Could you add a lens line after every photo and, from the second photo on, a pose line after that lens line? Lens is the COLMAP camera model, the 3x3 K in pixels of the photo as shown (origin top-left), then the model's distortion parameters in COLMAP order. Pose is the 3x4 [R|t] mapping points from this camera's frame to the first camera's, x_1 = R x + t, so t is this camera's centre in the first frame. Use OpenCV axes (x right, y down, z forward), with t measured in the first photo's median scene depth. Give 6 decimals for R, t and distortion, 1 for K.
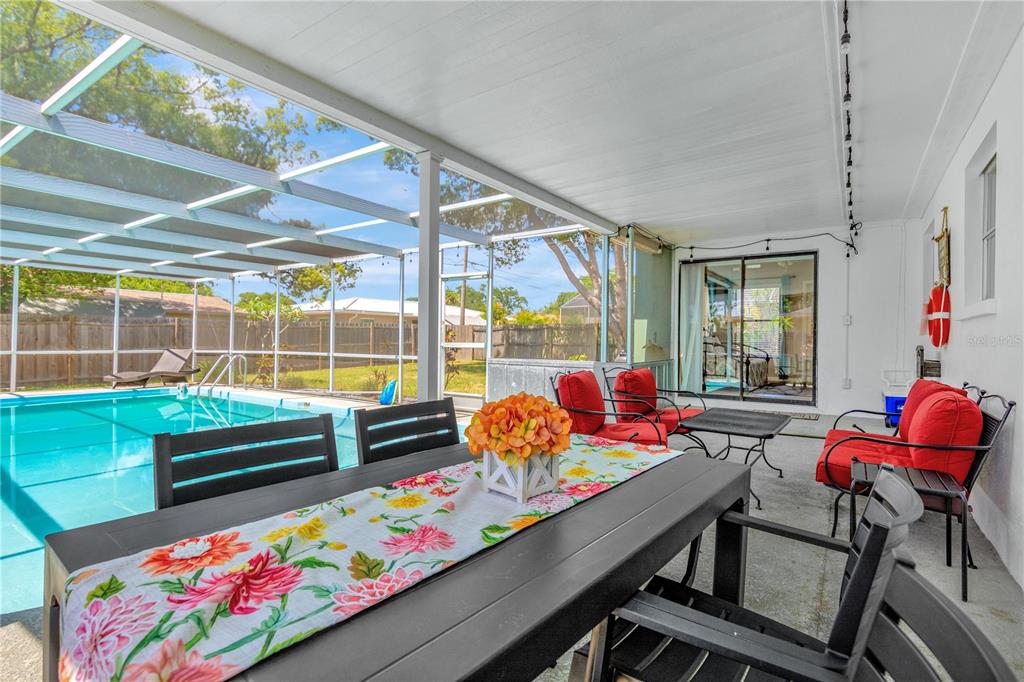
lens RADIAL K [[499.8, 0, 509.6], [0, 499.8, 335.8], [0, 0, 1]] dist [0.000243, -0.000017]
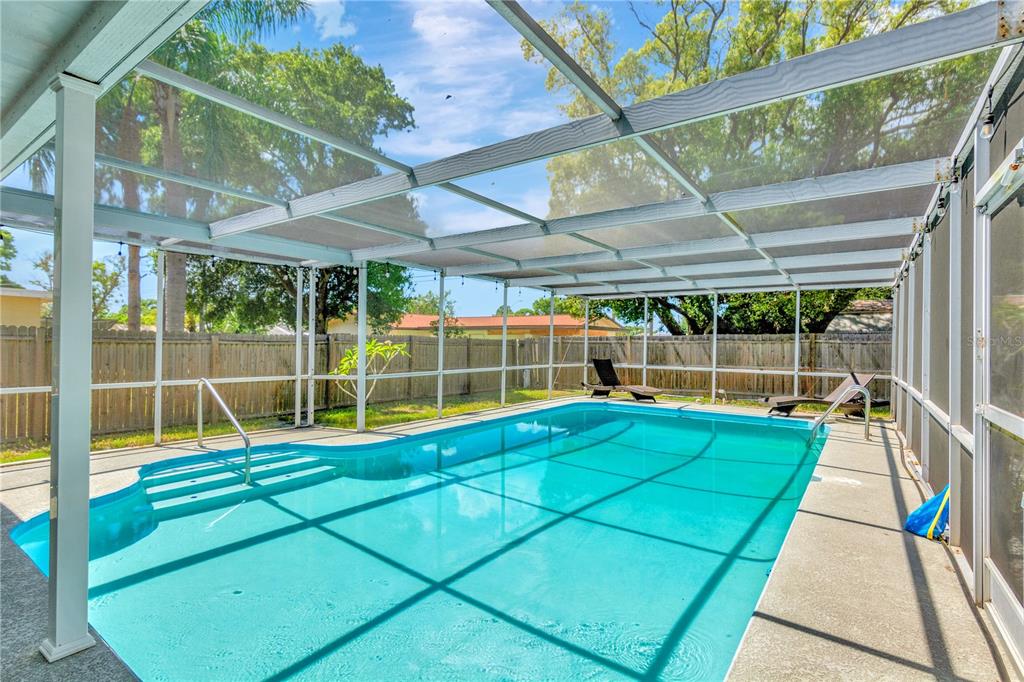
lens RADIAL K [[499.8, 0, 509.6], [0, 499.8, 335.8], [0, 0, 1]] dist [0.000243, -0.000017]
pose [[0.087318, -0.023316, -0.995908, 0.046034], [-0.007488, 0.999682, -0.024061, -0.007886], [0.996152, 0.009559, 0.087115, 0.408138]]
